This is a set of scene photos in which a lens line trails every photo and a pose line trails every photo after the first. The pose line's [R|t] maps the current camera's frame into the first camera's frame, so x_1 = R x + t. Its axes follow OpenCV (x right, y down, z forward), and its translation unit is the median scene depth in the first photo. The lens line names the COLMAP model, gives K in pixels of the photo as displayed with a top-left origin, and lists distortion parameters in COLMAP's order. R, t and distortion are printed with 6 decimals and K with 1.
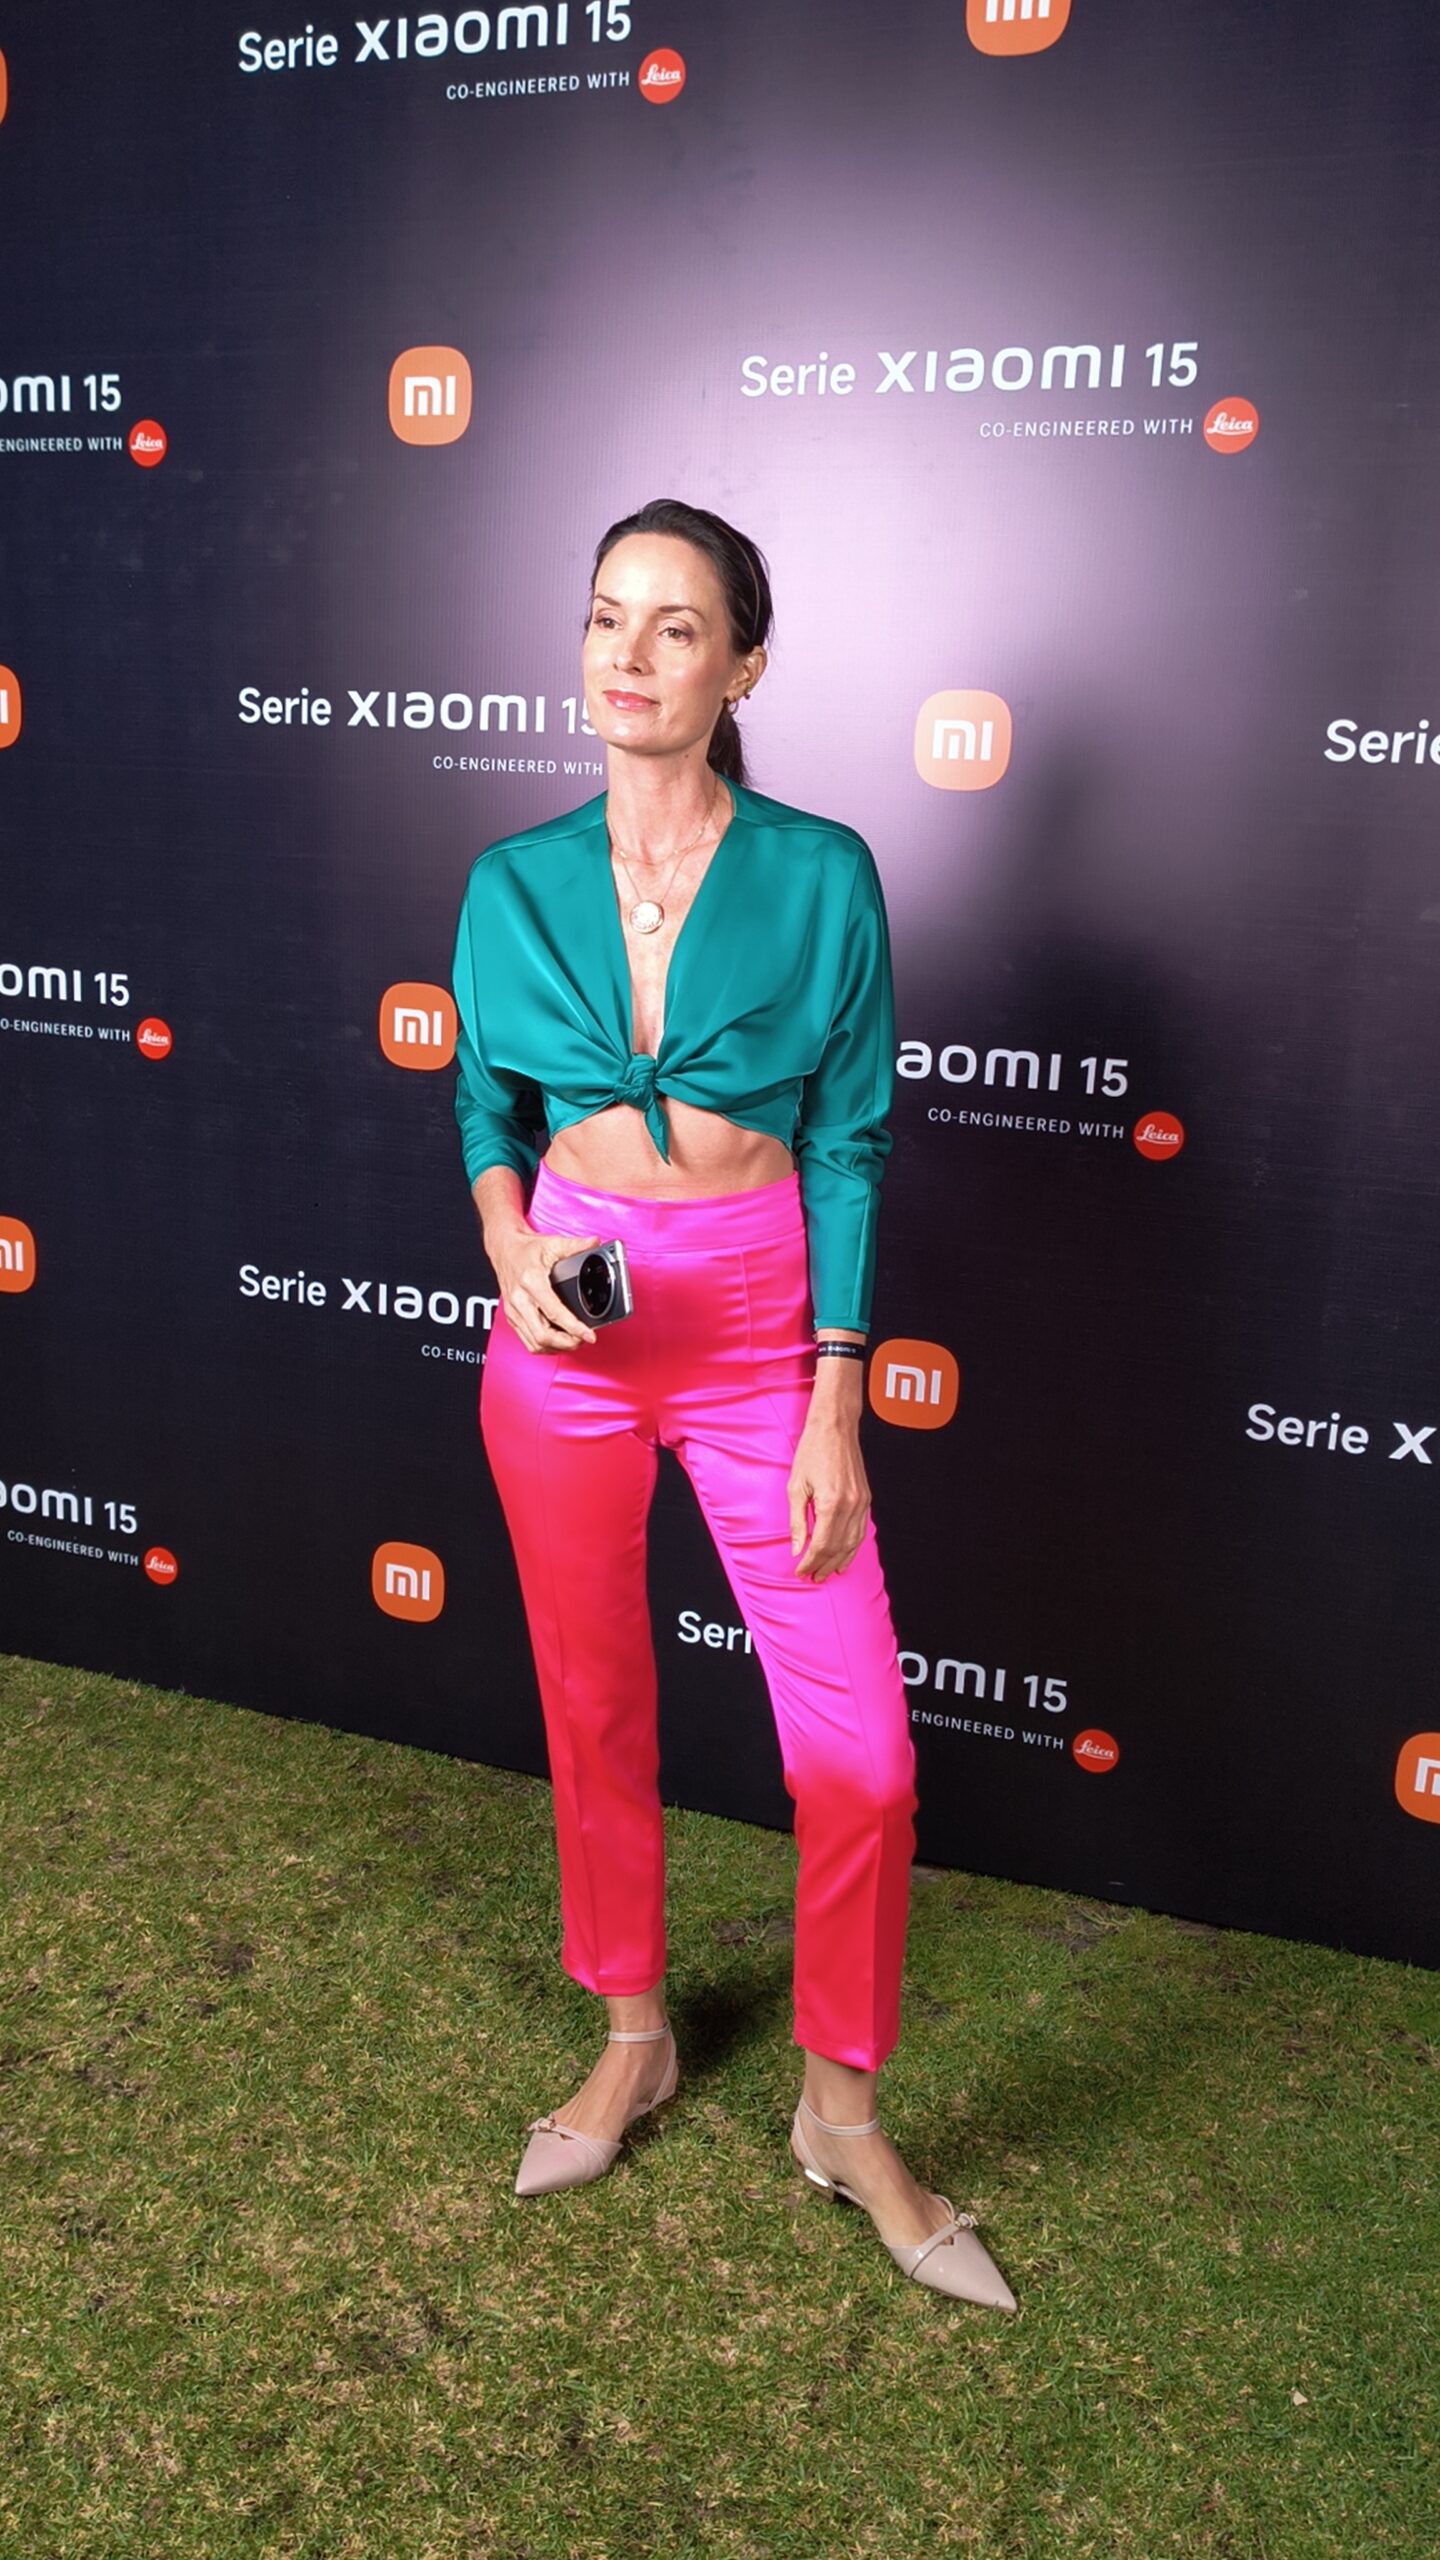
lens RADIAL K [[2102.9, 0, 720.0], [0, 2102.9, 1280.0], [0, 0, 1]] dist [0.000977, -0.002868]
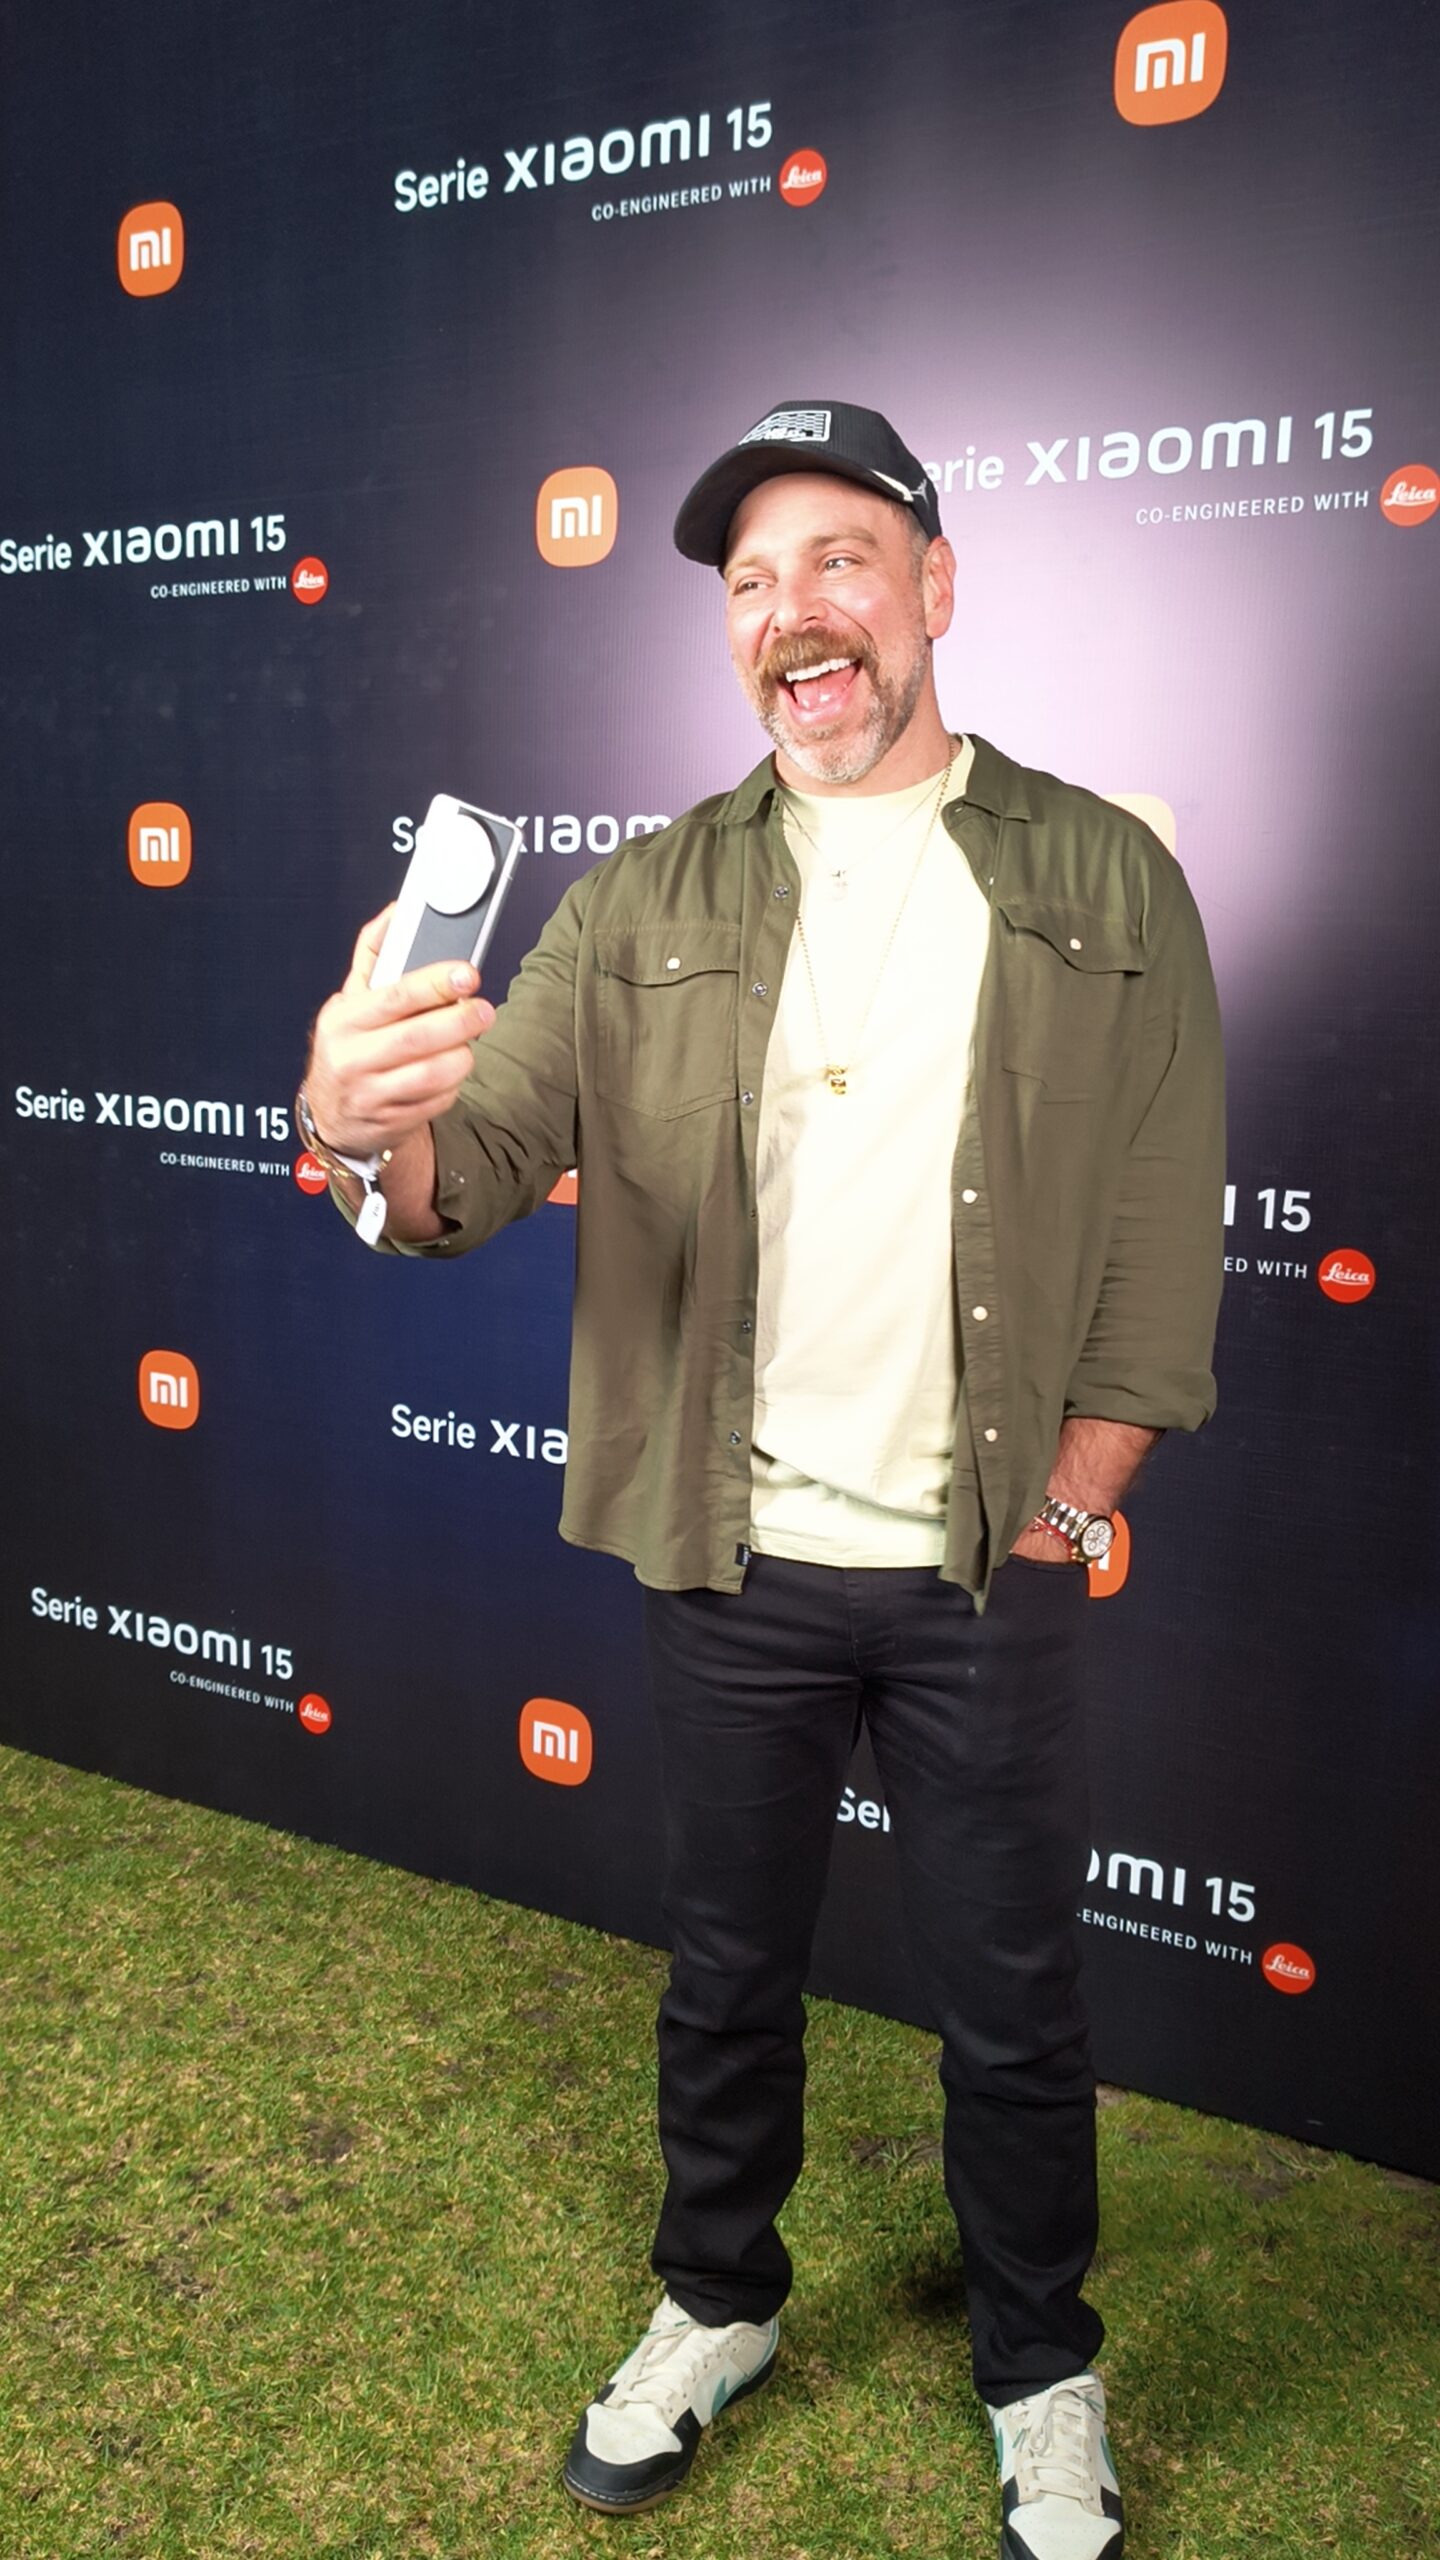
lens RADIAL K [[2112.3, 0, 702.1], [0, 2112.3, 1272.5], [0, 0, 1]] dist [0.002617, -0.004439]
pose [[0.986975, 0.002236, -0.160861, 0.078256], [-0.012685, 0.997872, -0.063958, -0.008326], [0.160375, 0.065165, 0.984903, 0.065985]]
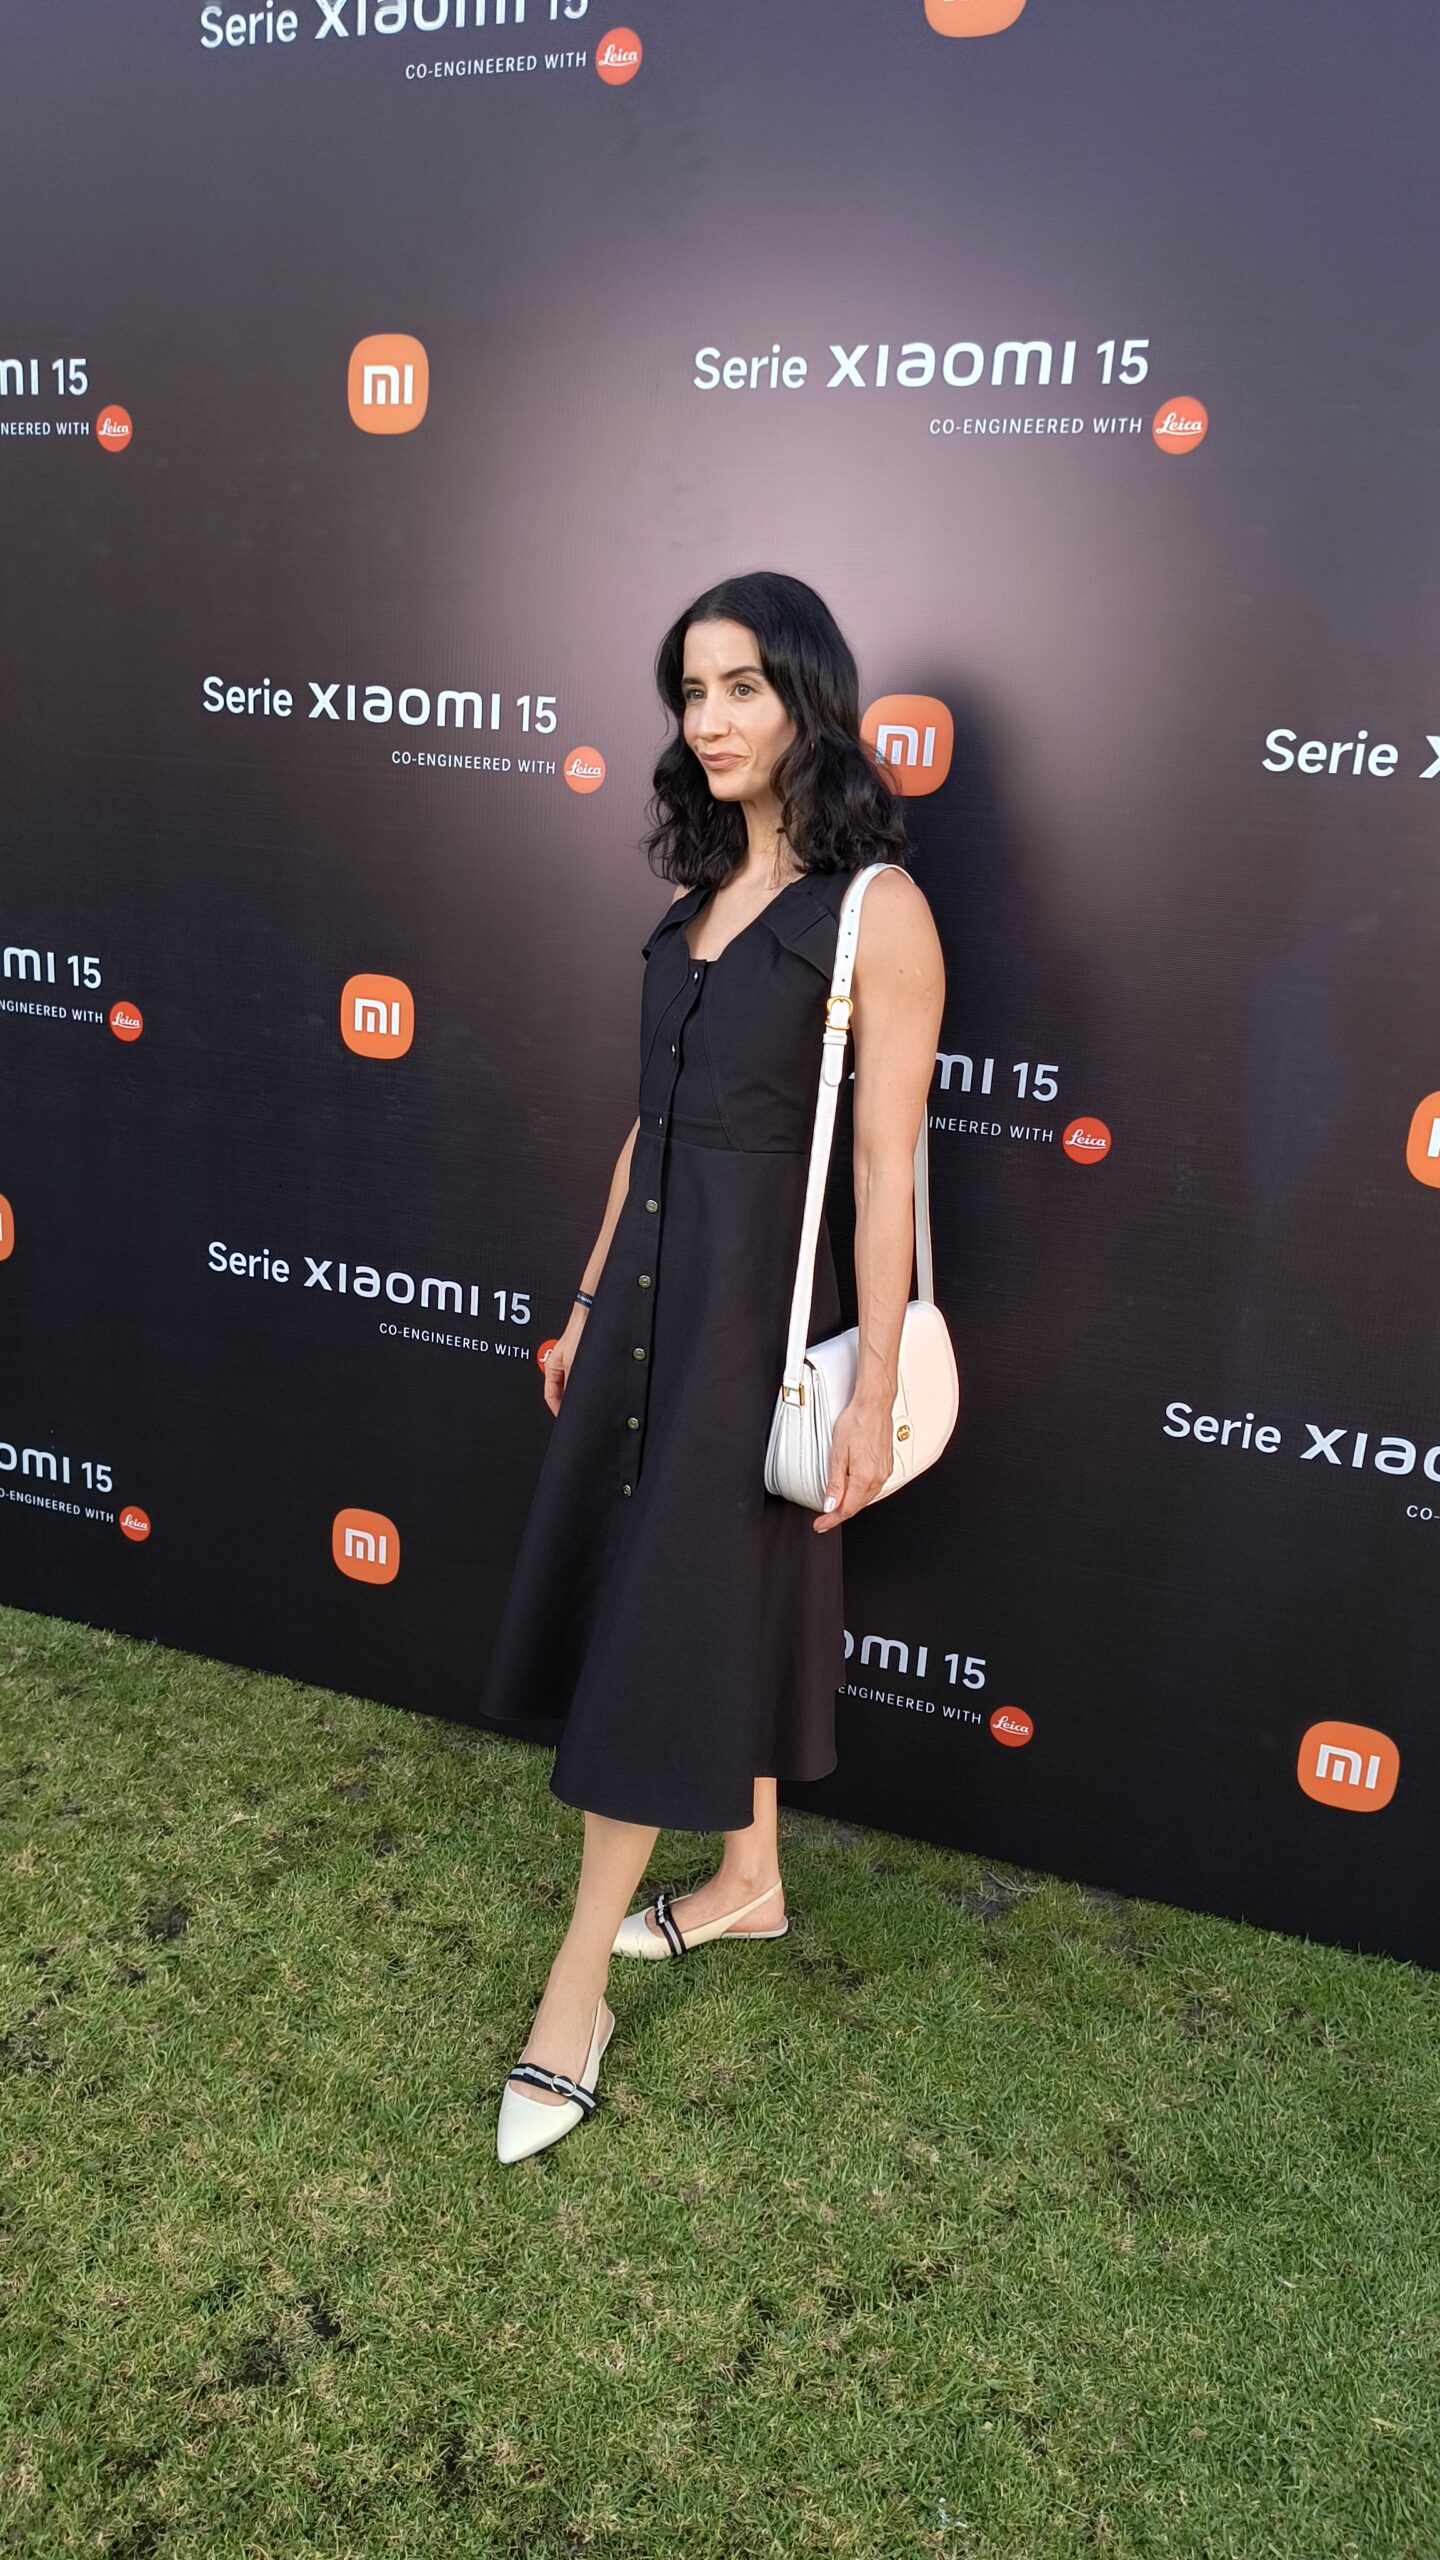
lens RADIAL K [[1781.7, 0, 749.5], [0, 1781.7, 1304.1], [0, 0, 1]] dist [0.049210, -0.071013]
pose [[0.999696, 0.020609, 0.013505, 0.032352], [-0.021112, 0.999045, 0.038249, -0.017581], [-0.012704, -0.038522, 0.999177, 0.122685]]
